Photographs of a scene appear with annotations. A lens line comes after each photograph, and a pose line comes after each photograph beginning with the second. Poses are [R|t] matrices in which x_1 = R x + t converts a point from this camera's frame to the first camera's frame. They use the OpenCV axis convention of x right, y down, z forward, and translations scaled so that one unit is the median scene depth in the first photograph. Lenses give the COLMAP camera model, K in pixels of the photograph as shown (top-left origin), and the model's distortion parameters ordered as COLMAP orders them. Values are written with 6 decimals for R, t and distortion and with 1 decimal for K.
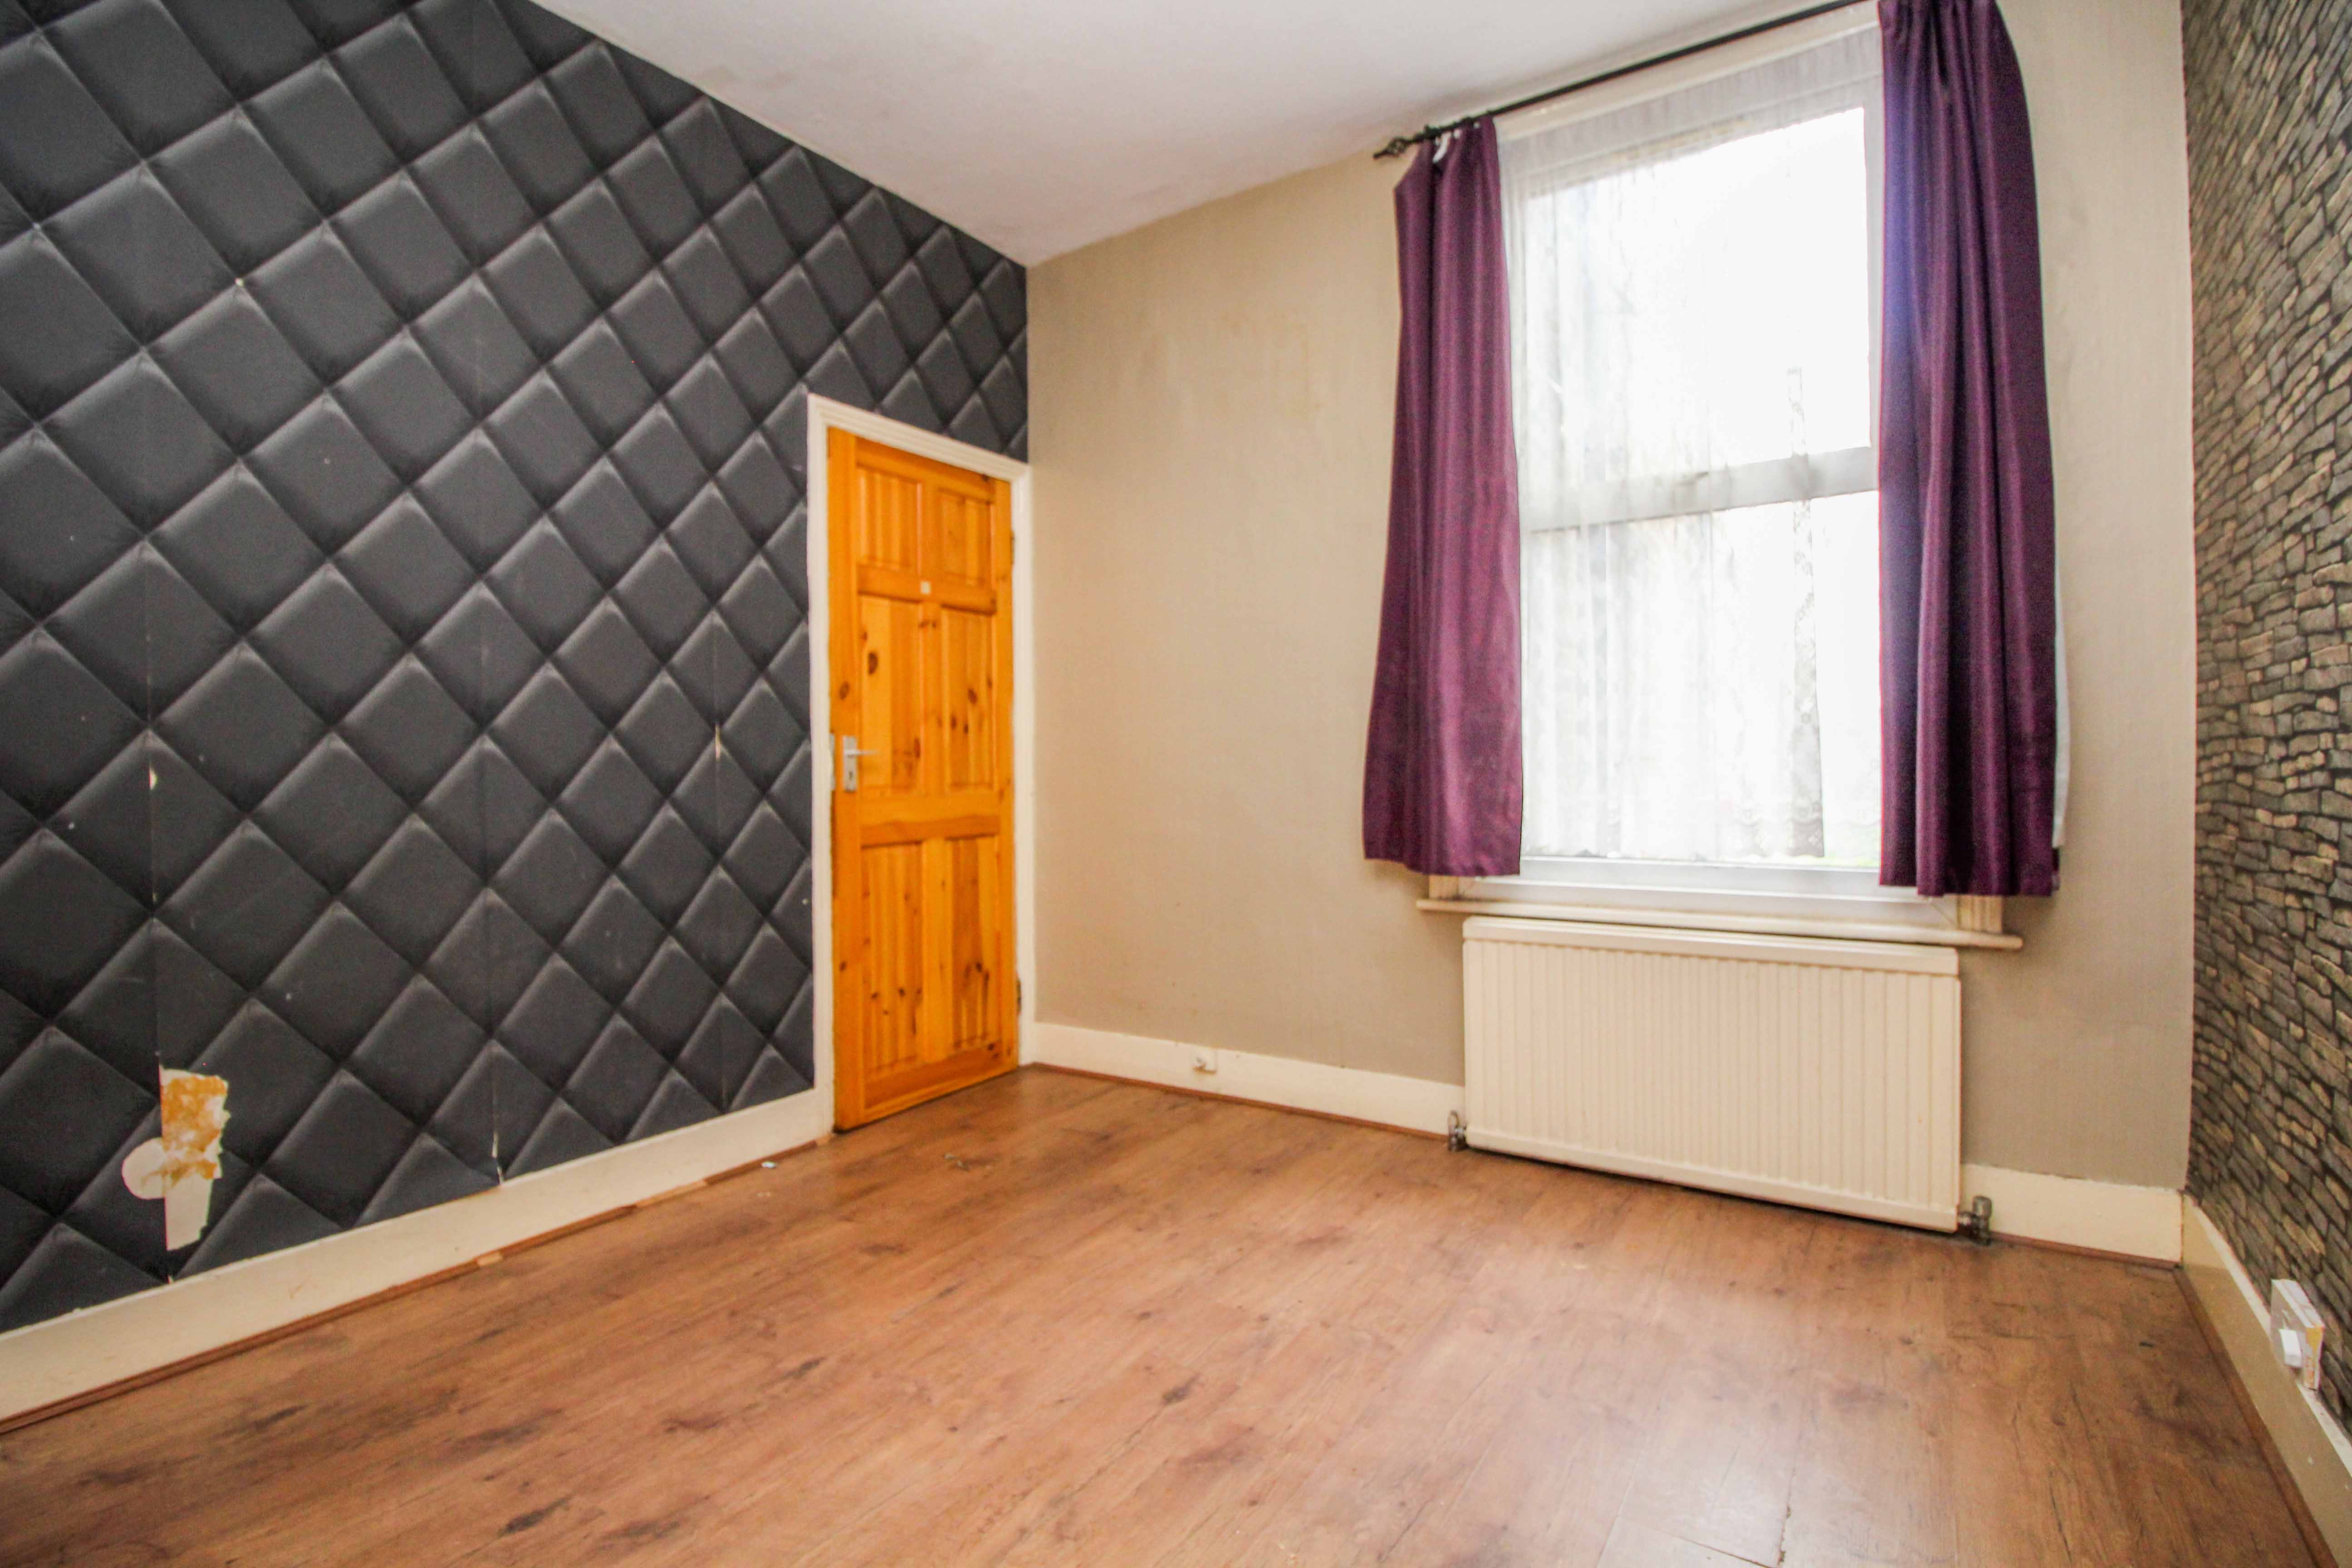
lens RADIAL K [[1096.4, 0, 1178.8], [0, 1096.4, 774.8], [0, 0, 1]] dist [-0.013142, -0.001746]
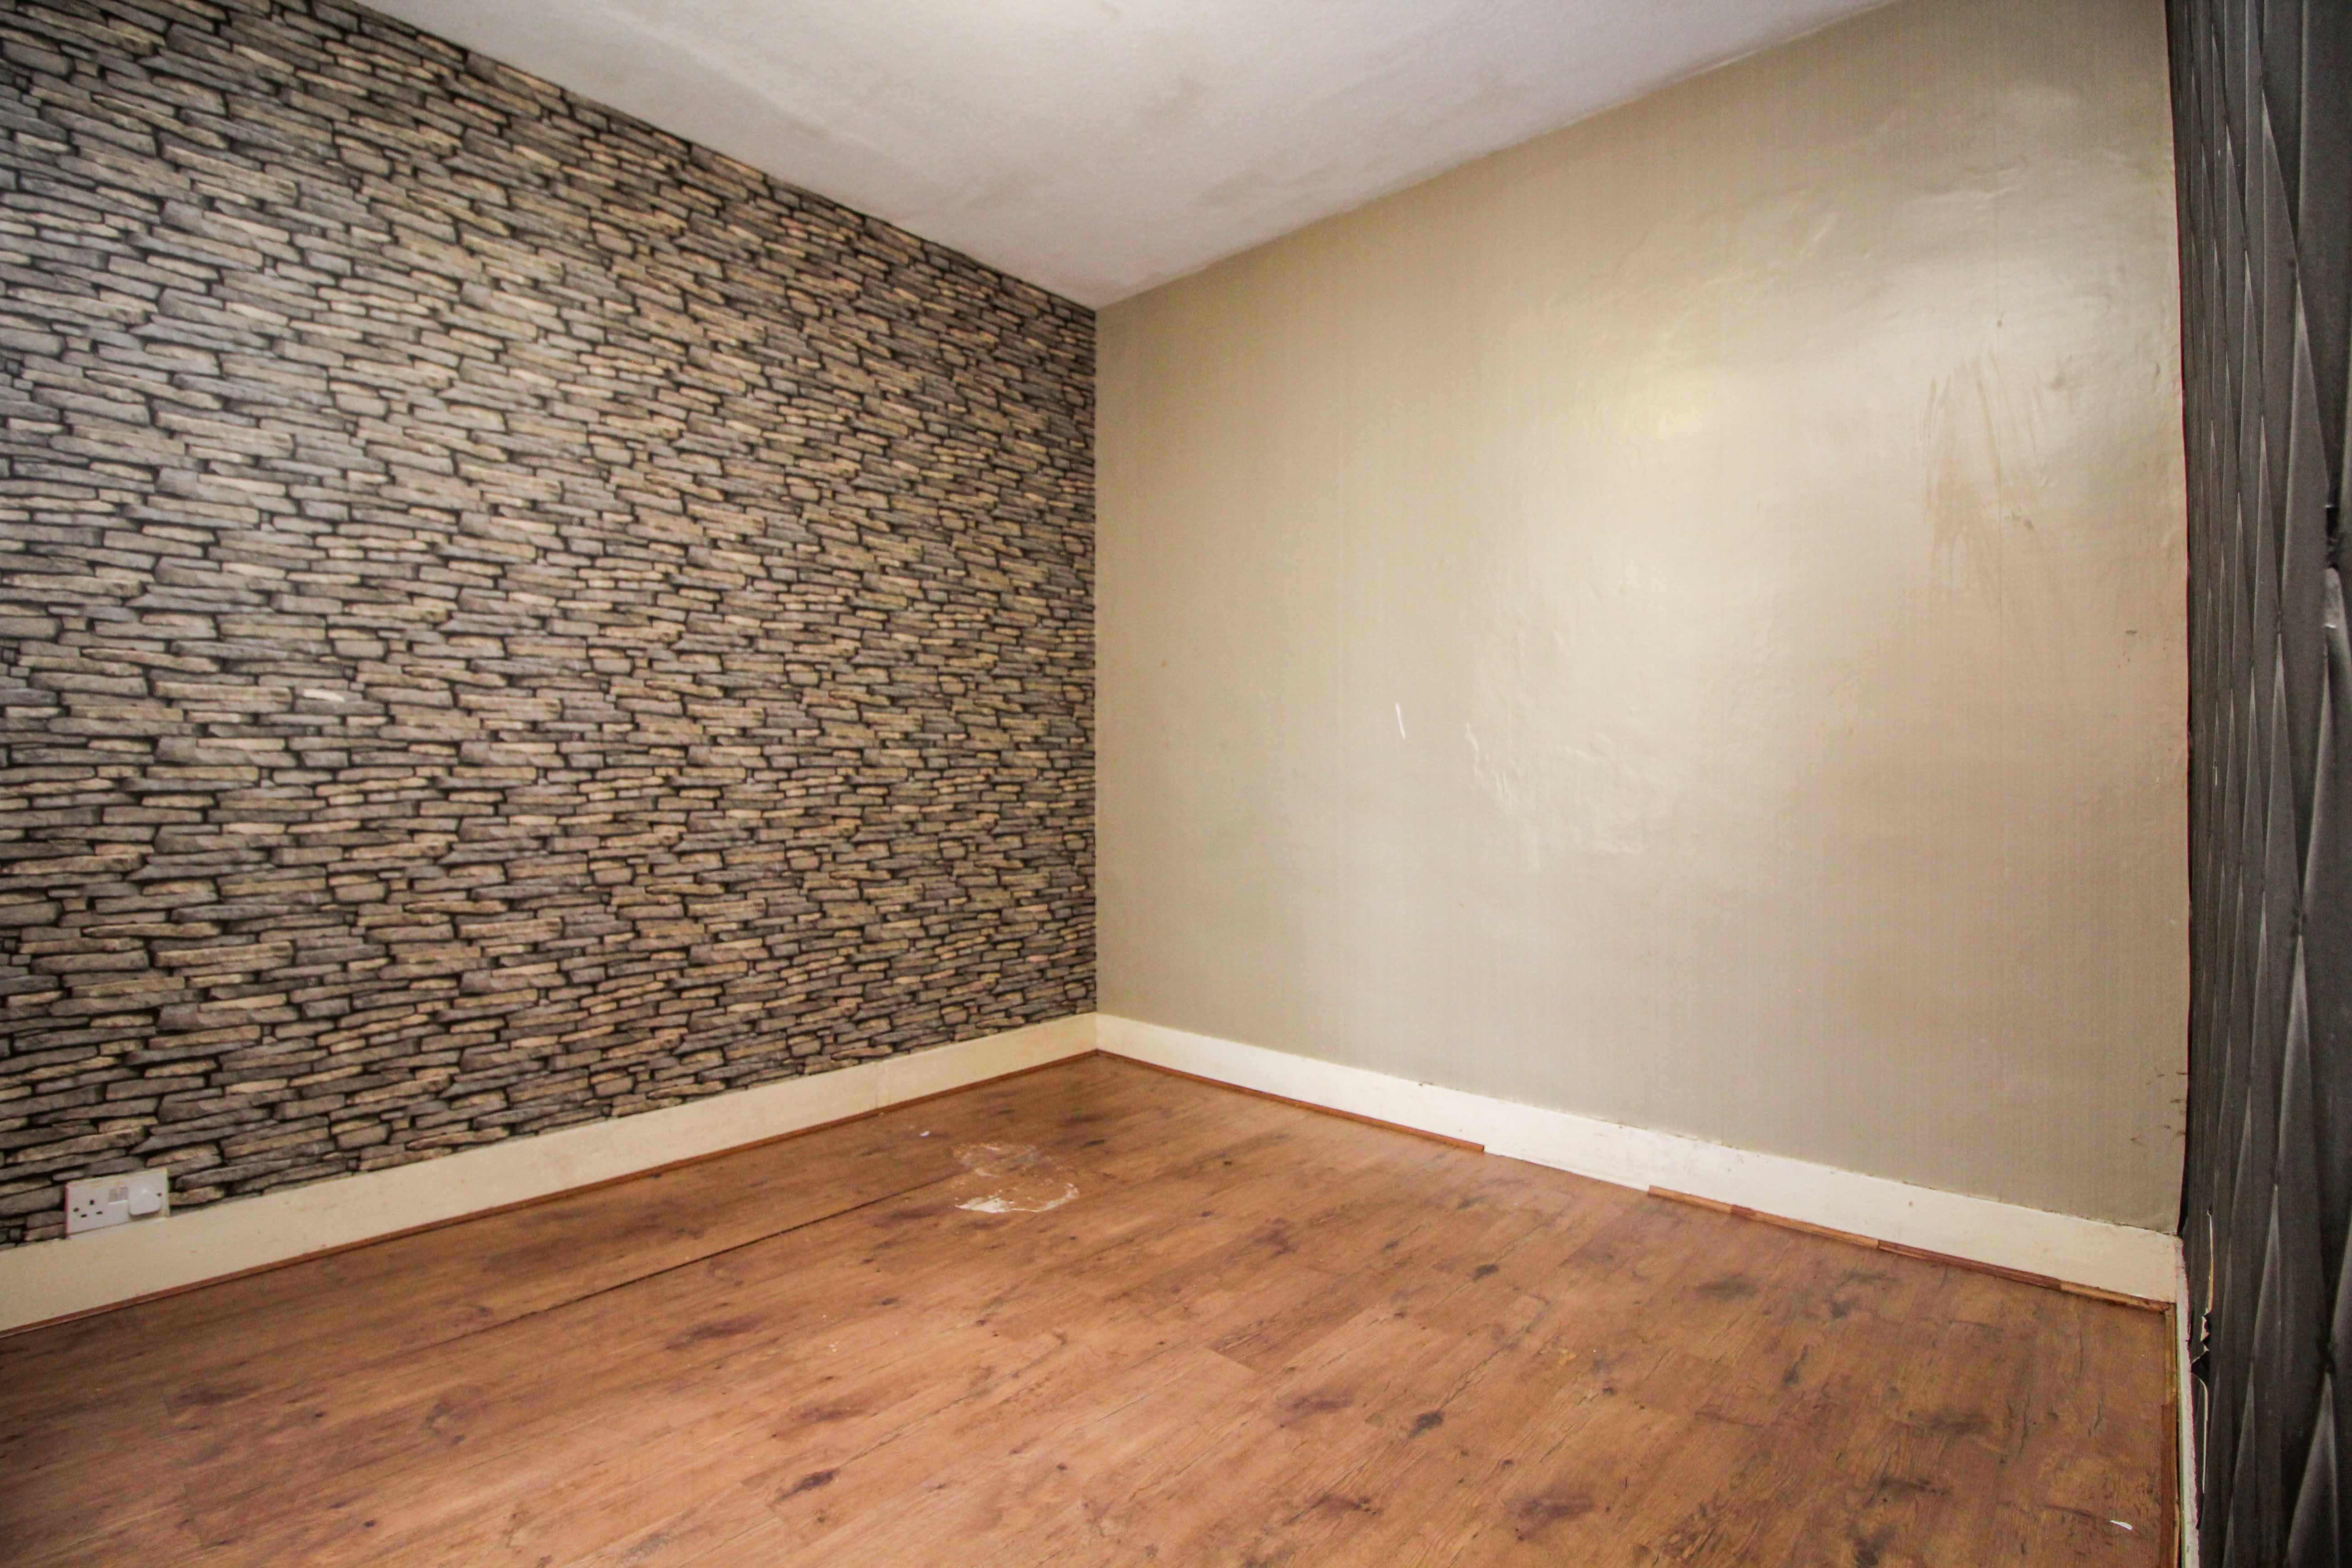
lens RADIAL K [[1096.4, 0, 1176.9], [0, 1096.4, 781.6], [0, 0, 1]] dist [-0.013142, -0.001746]
pose [[-0.989048, 0.012881, 0.147033, -0.456241], [0.014992, 0.999800, 0.013262, -0.011821], [-0.146833, 0.015321, -0.989043, 1.927052]]
